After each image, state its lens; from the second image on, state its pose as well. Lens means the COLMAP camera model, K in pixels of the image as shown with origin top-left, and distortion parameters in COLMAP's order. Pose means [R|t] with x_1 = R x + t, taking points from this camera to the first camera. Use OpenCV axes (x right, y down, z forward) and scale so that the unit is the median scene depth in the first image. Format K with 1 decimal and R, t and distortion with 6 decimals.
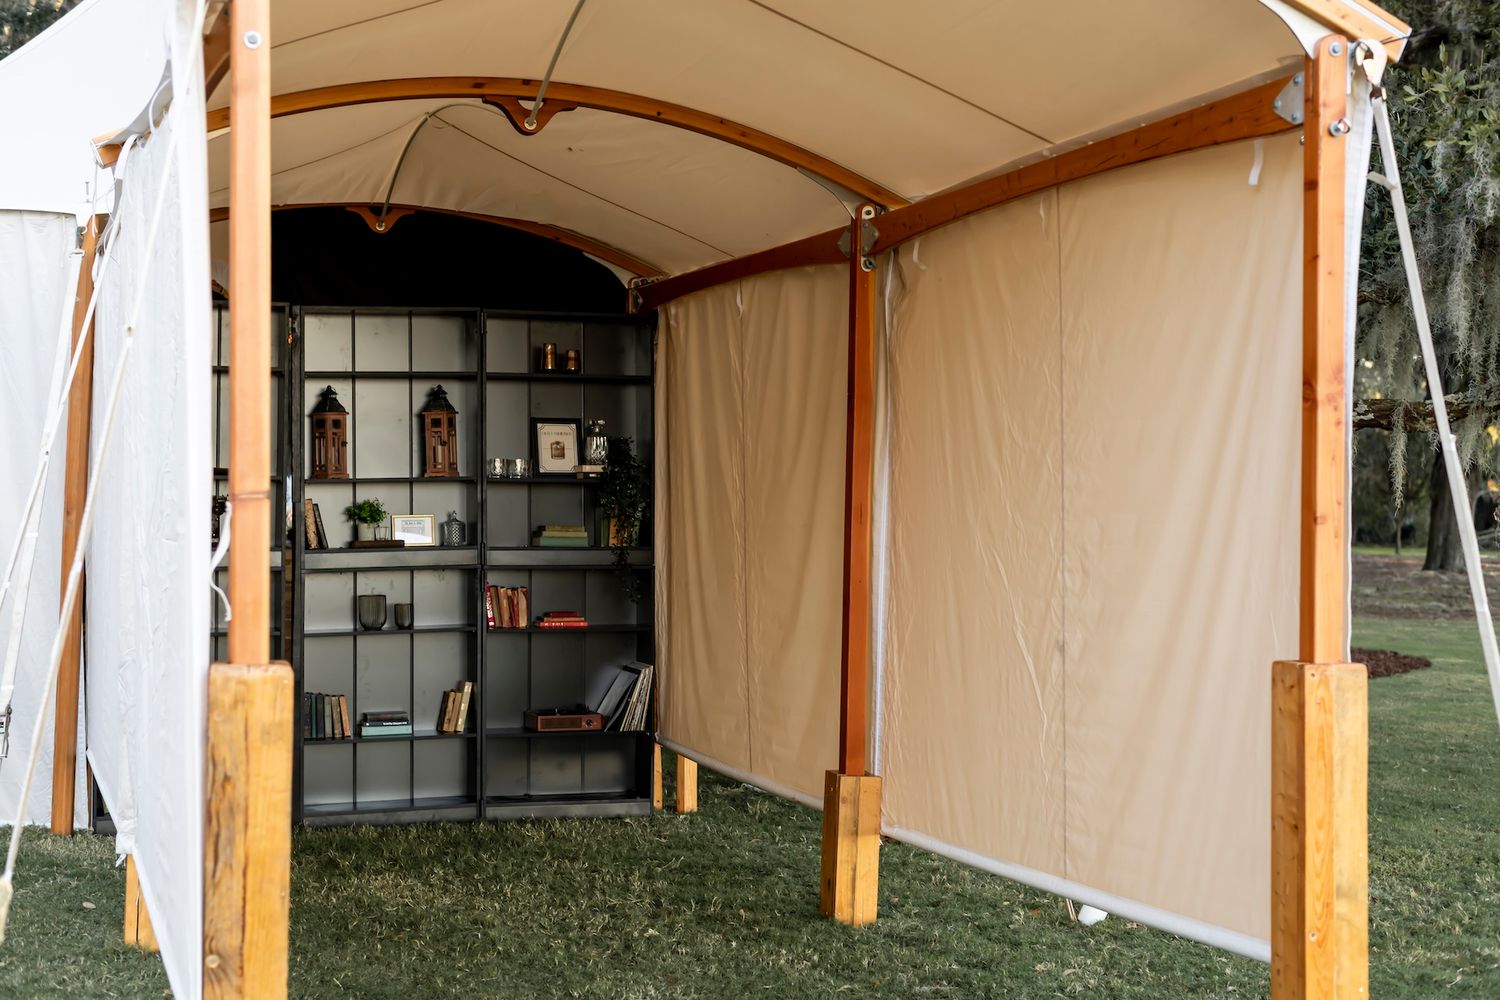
lens RADIAL K [[2135.9, 0, 750.0], [0, 2135.9, 500.0], [0, 0, 1]] dist [0.005829, 0.013479]
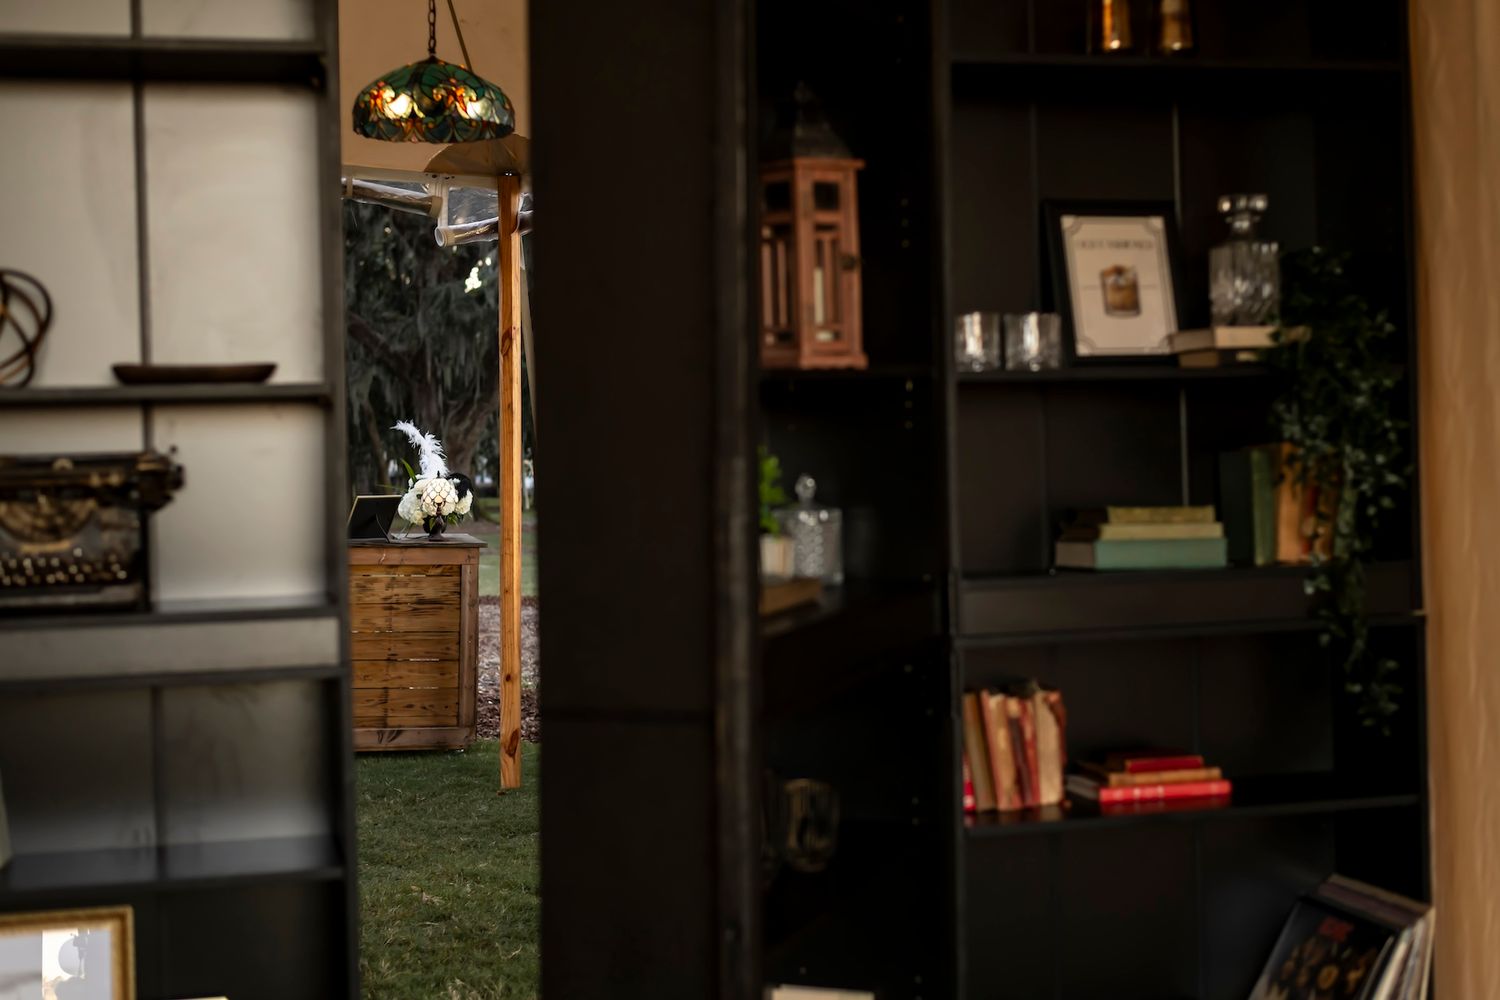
lens RADIAL K [[2277.4, 0, 750.0], [0, 2277.4, 500.0], [0, 0, 1]] dist [-0.012080, 0.200229]
pose [[0.998385, -0.030165, -0.048133, -0.136602], [0.031429, 0.999175, 0.025726, -0.000639], [0.047318, -0.027197, 0.998510, 0.637034]]
